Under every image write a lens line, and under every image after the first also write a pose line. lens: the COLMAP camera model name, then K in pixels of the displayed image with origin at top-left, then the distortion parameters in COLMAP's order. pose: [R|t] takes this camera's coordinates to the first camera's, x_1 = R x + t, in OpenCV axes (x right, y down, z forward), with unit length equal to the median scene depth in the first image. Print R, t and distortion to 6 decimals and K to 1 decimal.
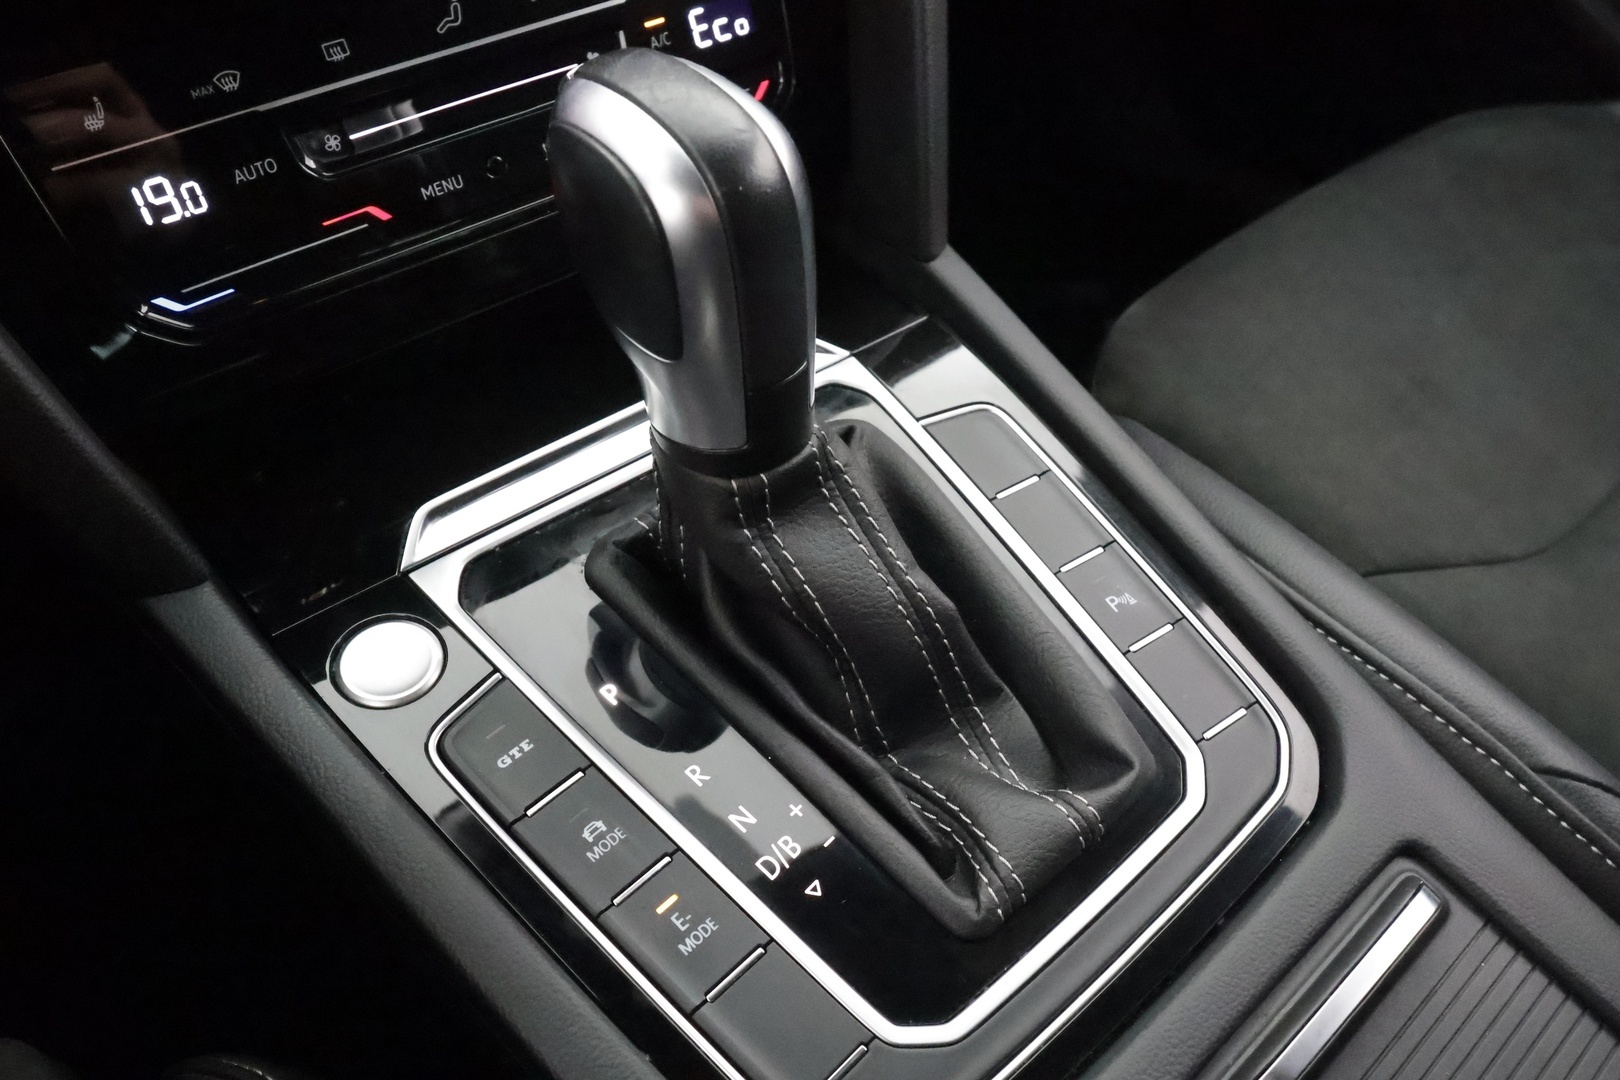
lens RADIAL K [[1305.2, 0, 808.8], [0, 1305.2, 535.6], [0, 0, 1]] dist [0.005371, 0.009313]
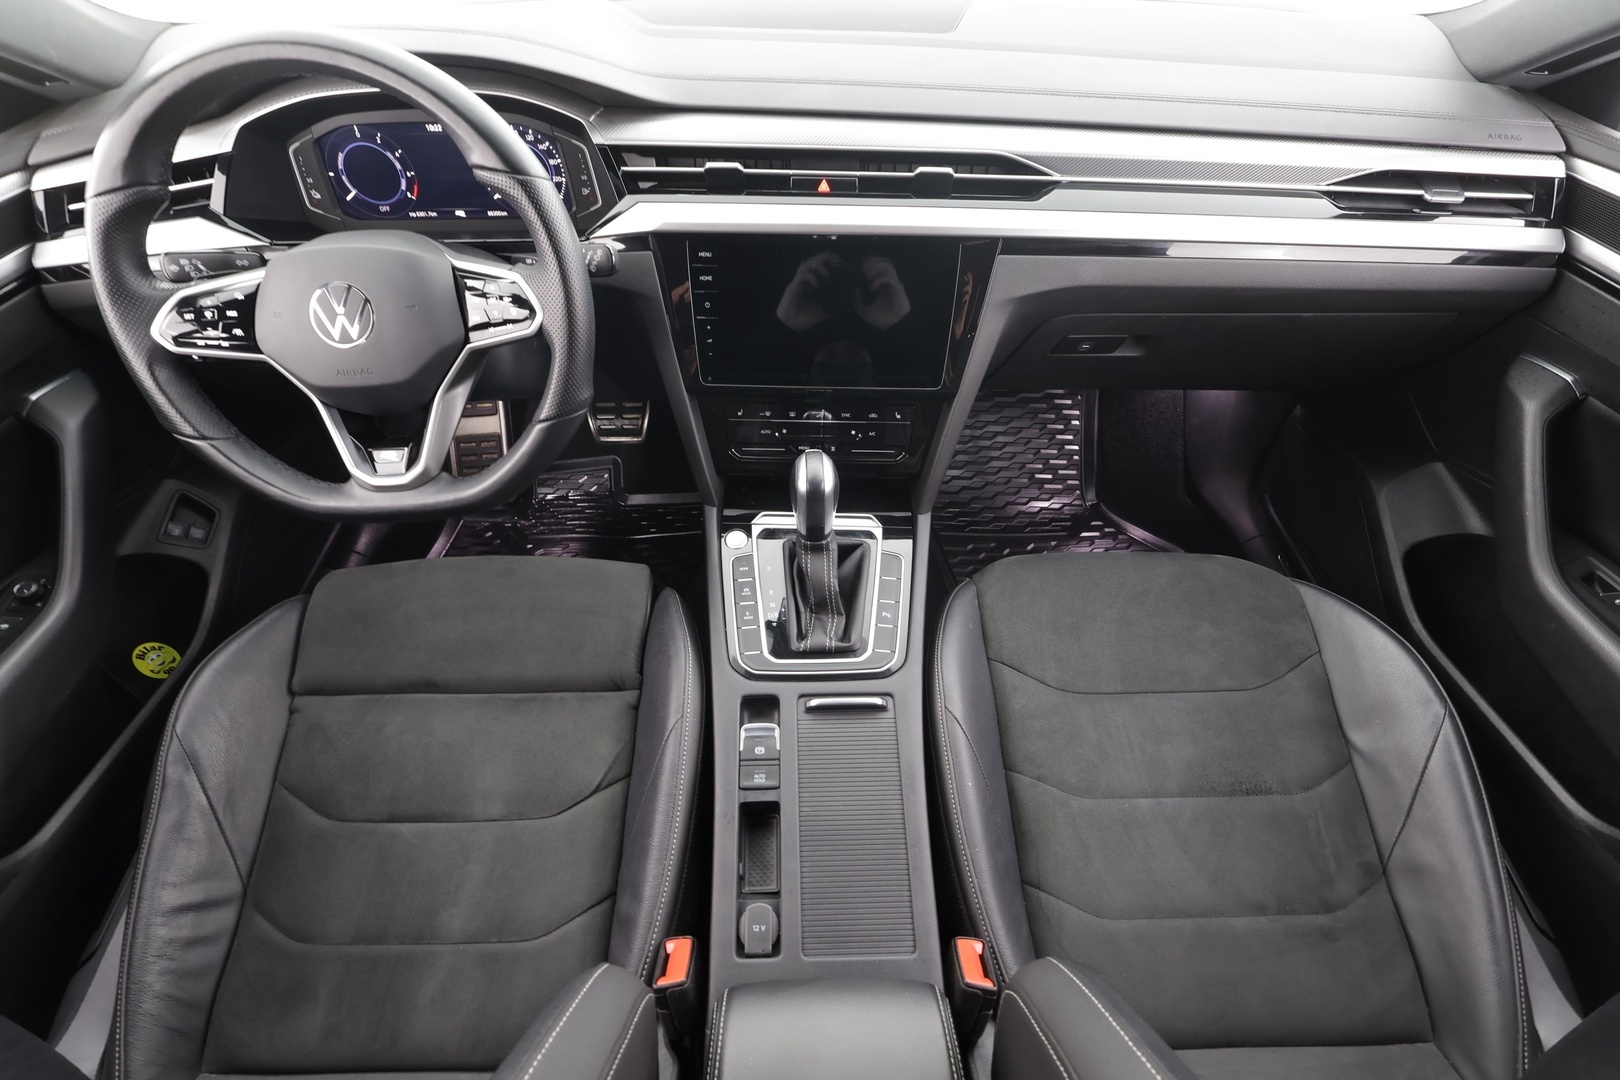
lens RADIAL K [[745.0, 0, 806.9], [0, 745.0, 554.5], [0, 0, 1]] dist [-0.001827, 0.000143]
pose [[0.747616, 0.484079, -0.454685, 1.064112], [-0.452905, 0.872353, 0.184059, -0.443253], [0.485744, 0.068324, 0.871427, -1.158839]]
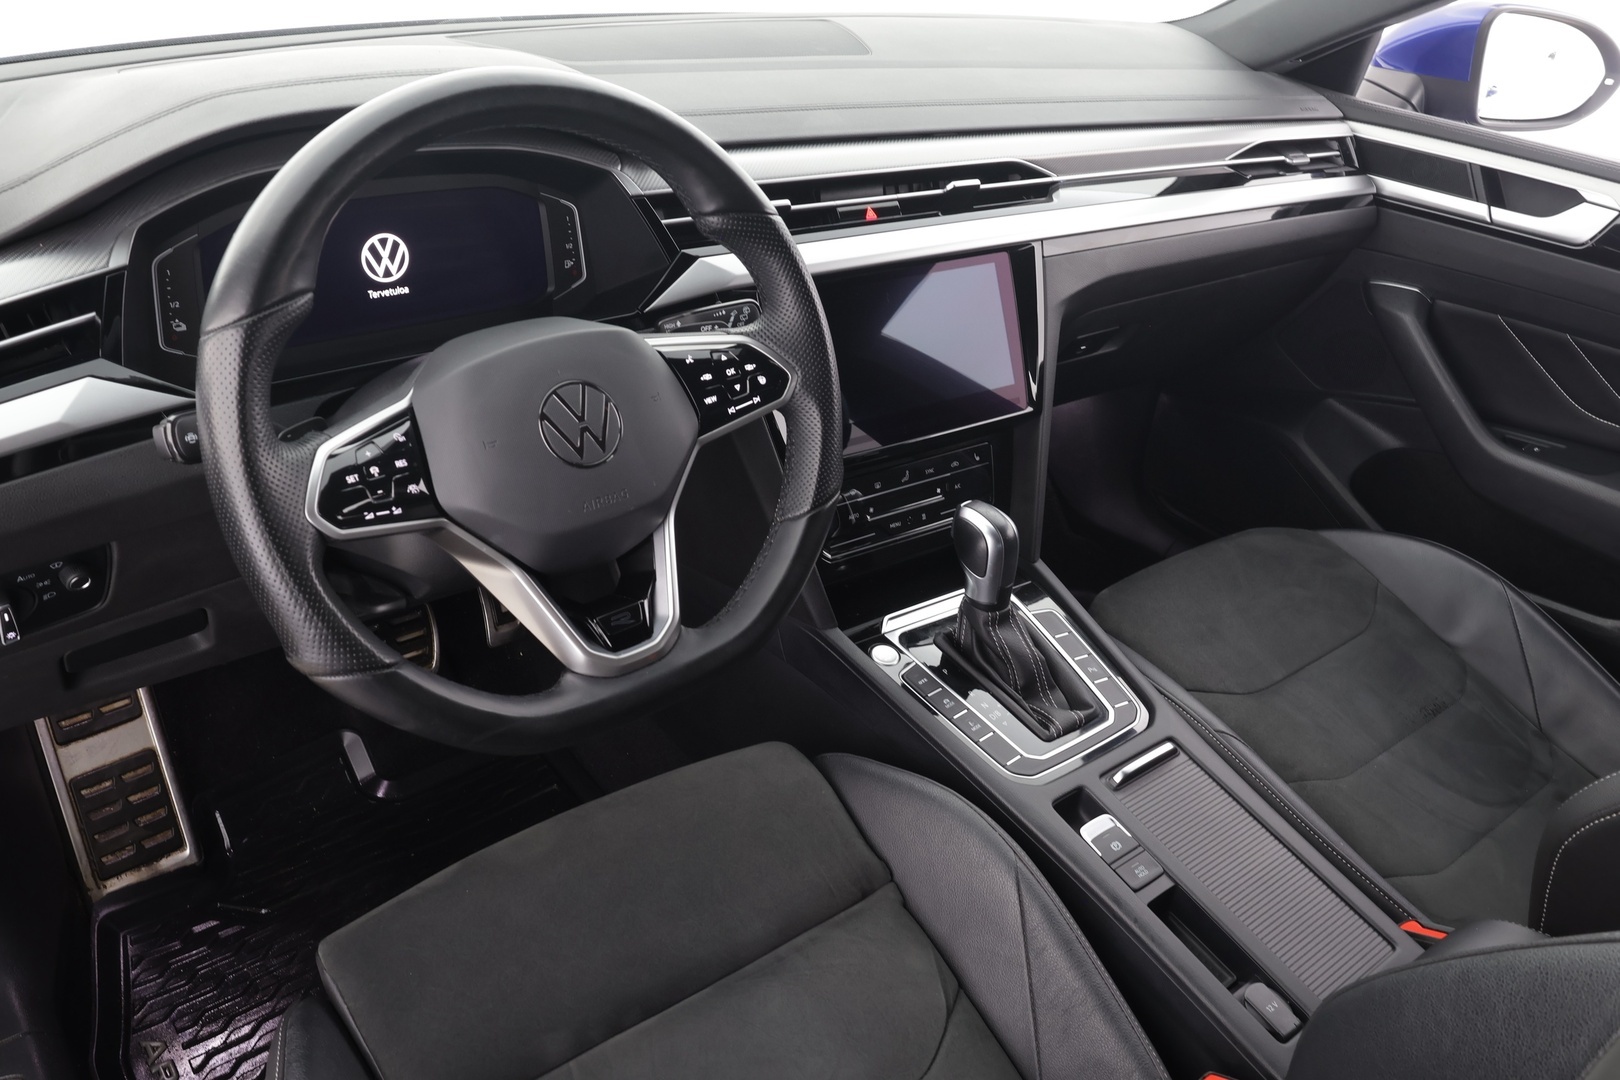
lens RADIAL K [[1387.4, 0, 805.5], [0, 1387.4, 550.5], [0, 0, 1]] dist [-0.008227, 0.000786]
pose [[0.994699, 0.102694, 0.005179, -0.551104], [-0.098839, 0.968810, -0.227240, 0.656826], [-0.028353, 0.225524, 0.973825, -2.552519]]
